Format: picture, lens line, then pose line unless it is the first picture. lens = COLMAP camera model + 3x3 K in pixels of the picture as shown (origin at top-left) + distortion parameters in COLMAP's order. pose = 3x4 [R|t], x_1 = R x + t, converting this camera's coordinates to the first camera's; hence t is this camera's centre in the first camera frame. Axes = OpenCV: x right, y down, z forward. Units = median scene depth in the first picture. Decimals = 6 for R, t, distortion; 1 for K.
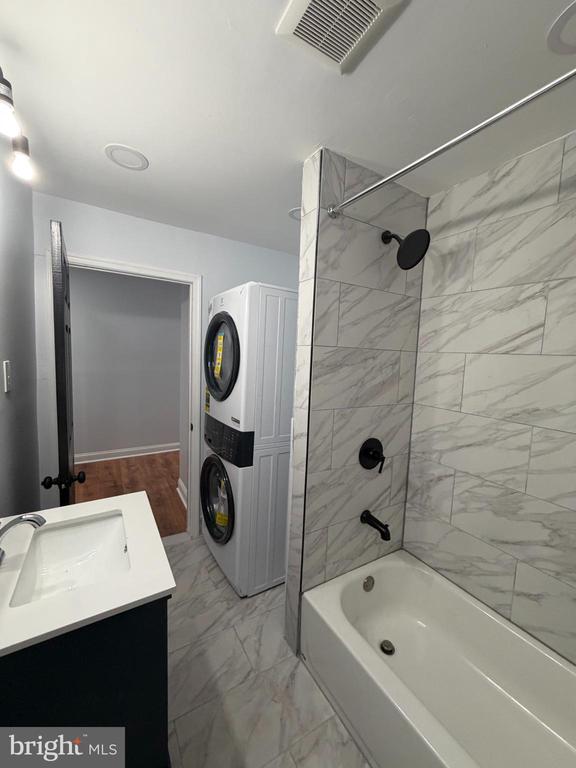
lens RADIAL K [[309.5, 0, 287.5], [0, 309.5, 383.1], [0, 0, 1]] dist [0.001217, 0.000011]
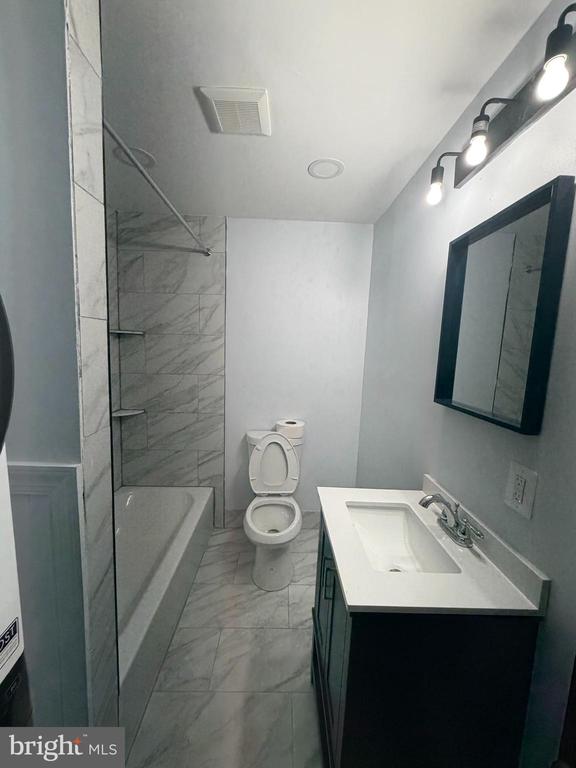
lens RADIAL K [[309.5, 0, 287.3], [0, 309.5, 383.5], [0, 0, 1]] dist [0.001217, 0.000011]
pose [[-0.866985, -0.131128, 0.480772, -0.527614], [-0.026145, 0.975400, 0.218888, -0.139483], [-0.497647, 0.177203, -0.849086, 1.328417]]
